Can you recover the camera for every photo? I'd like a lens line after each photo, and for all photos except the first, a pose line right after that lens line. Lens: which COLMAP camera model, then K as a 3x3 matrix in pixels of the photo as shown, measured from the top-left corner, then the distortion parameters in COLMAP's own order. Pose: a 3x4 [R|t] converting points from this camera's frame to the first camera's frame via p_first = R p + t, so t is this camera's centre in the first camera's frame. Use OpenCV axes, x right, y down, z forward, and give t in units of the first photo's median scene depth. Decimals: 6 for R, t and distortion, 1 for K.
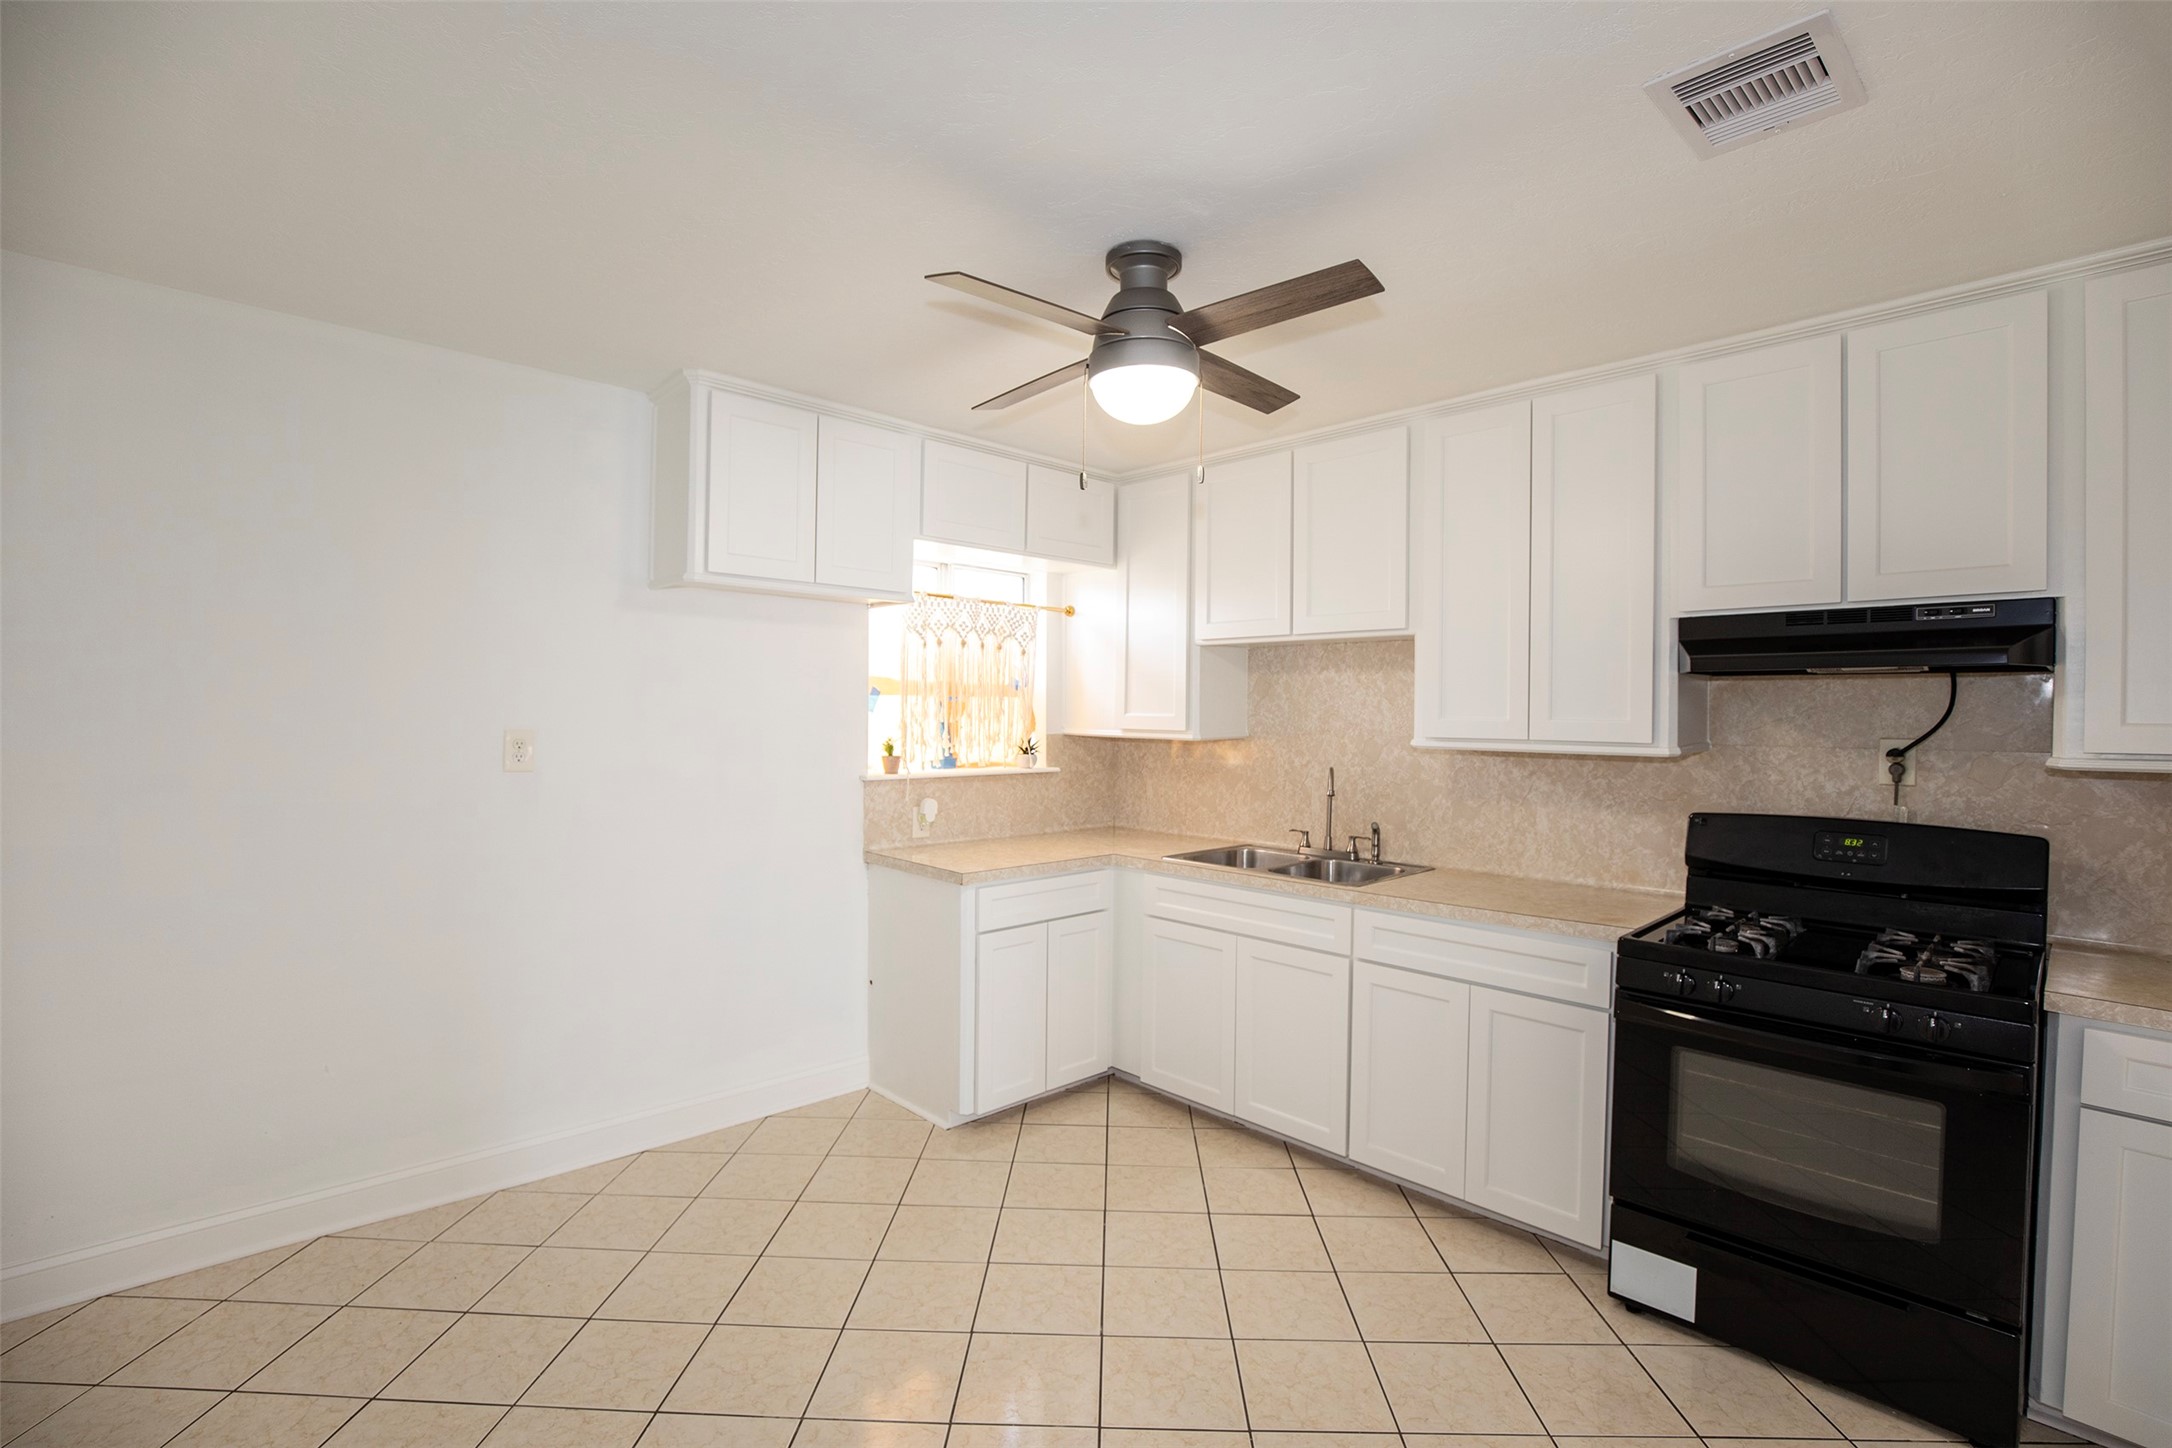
lens RADIAL K [[994.3, 0, 1103.3], [0, 994.3, 721.3], [0, 0, 1]] dist [-0.033983, 0.006154]
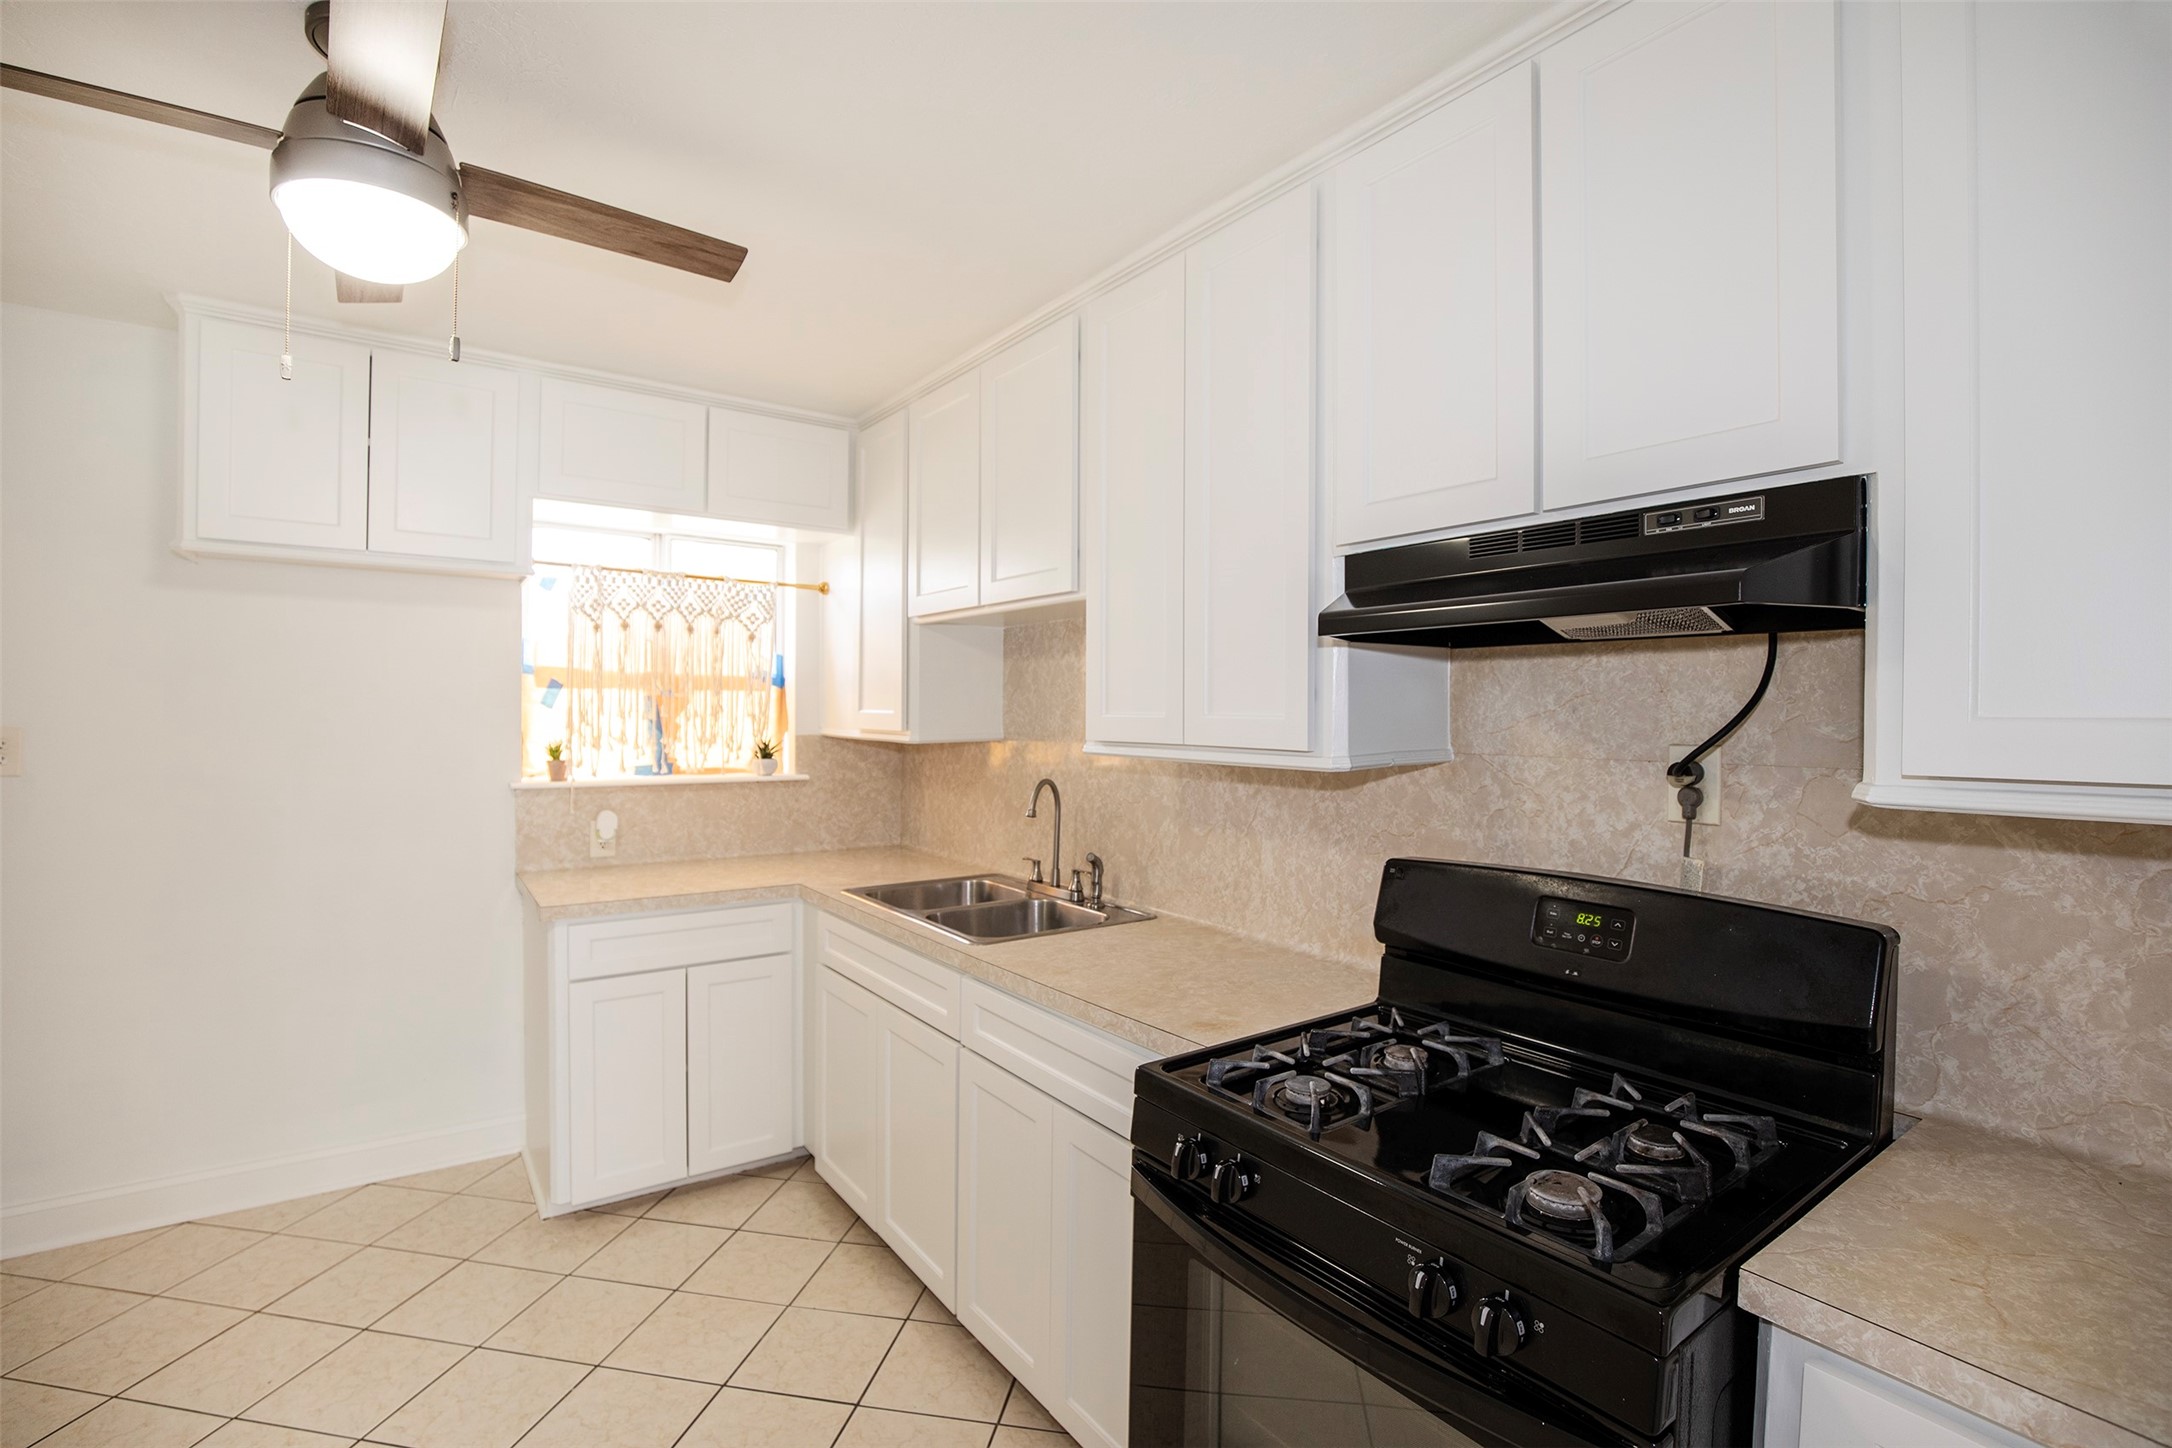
lens RADIAL K [[994.3, 0, 1103.3], [0, 994.3, 721.3], [0, 0, 1]] dist [-0.033983, 0.006154]
pose [[0.989754, 0.000597, -0.142782, 0.424898], [-0.000886, 0.999998, -0.001958, 0.003526], [0.142781, 0.002065, 0.989752, 0.274050]]
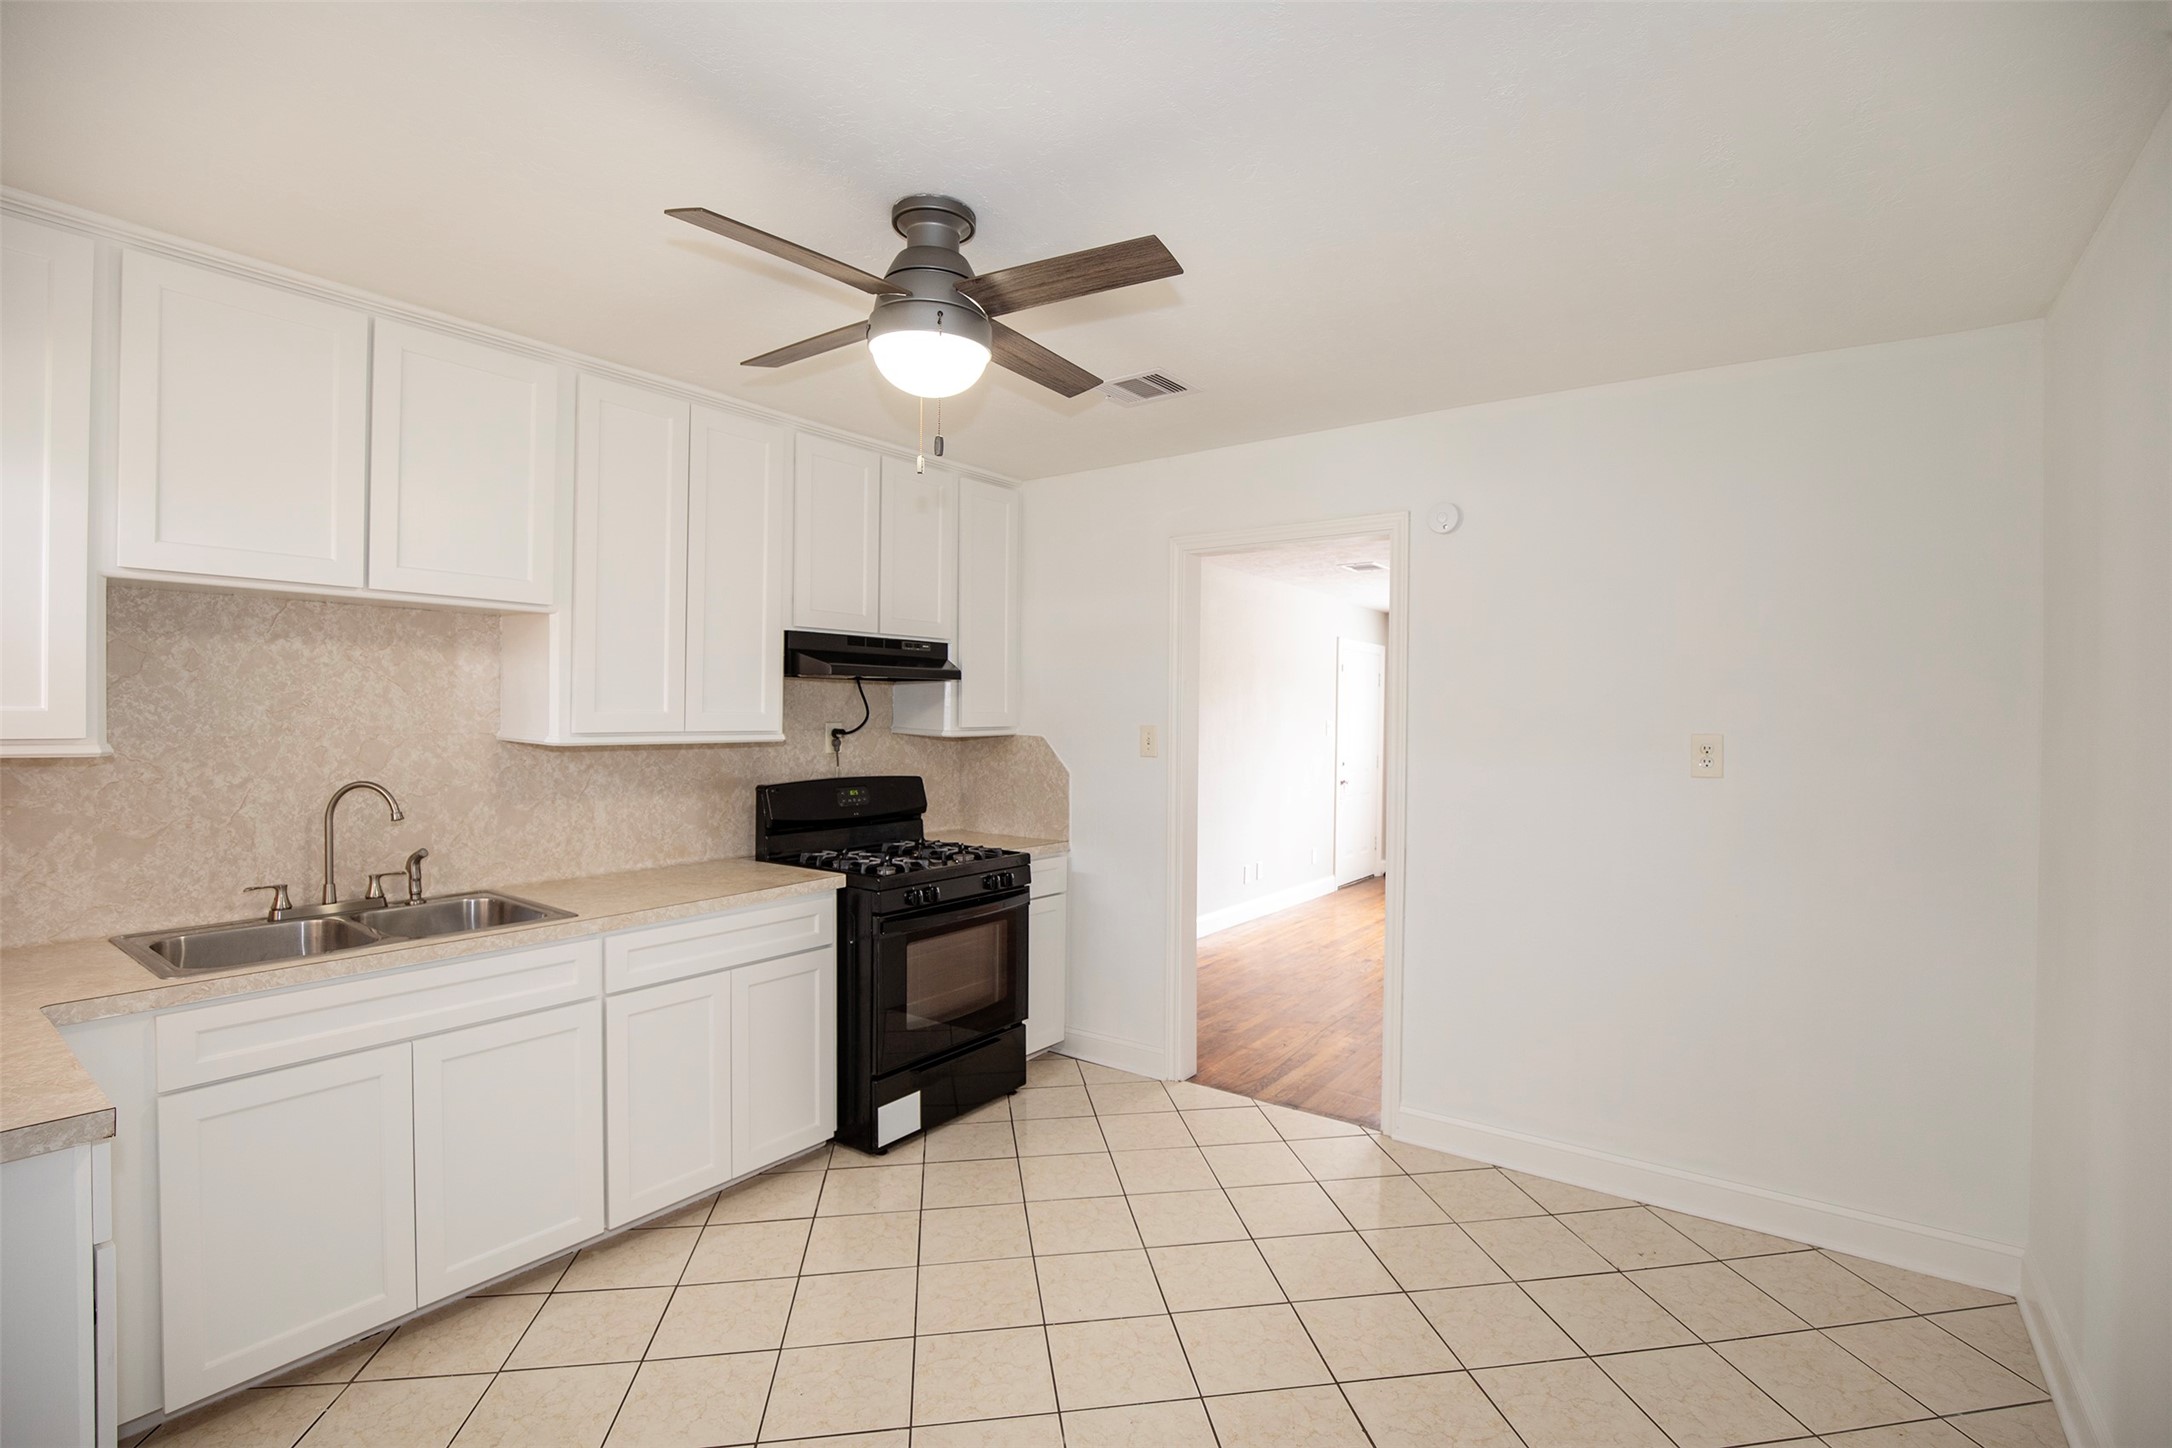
lens RADIAL K [[994.3, 0, 1103.3], [0, 994.3, 721.3], [0, 0, 1]] dist [-0.033983, 0.006154]
pose [[-0.171444, -0.022345, 0.984940, -0.596320], [-0.003907, 0.999750, 0.022001, -0.014905], [-0.985186, -0.000076, -0.171488, 0.668819]]
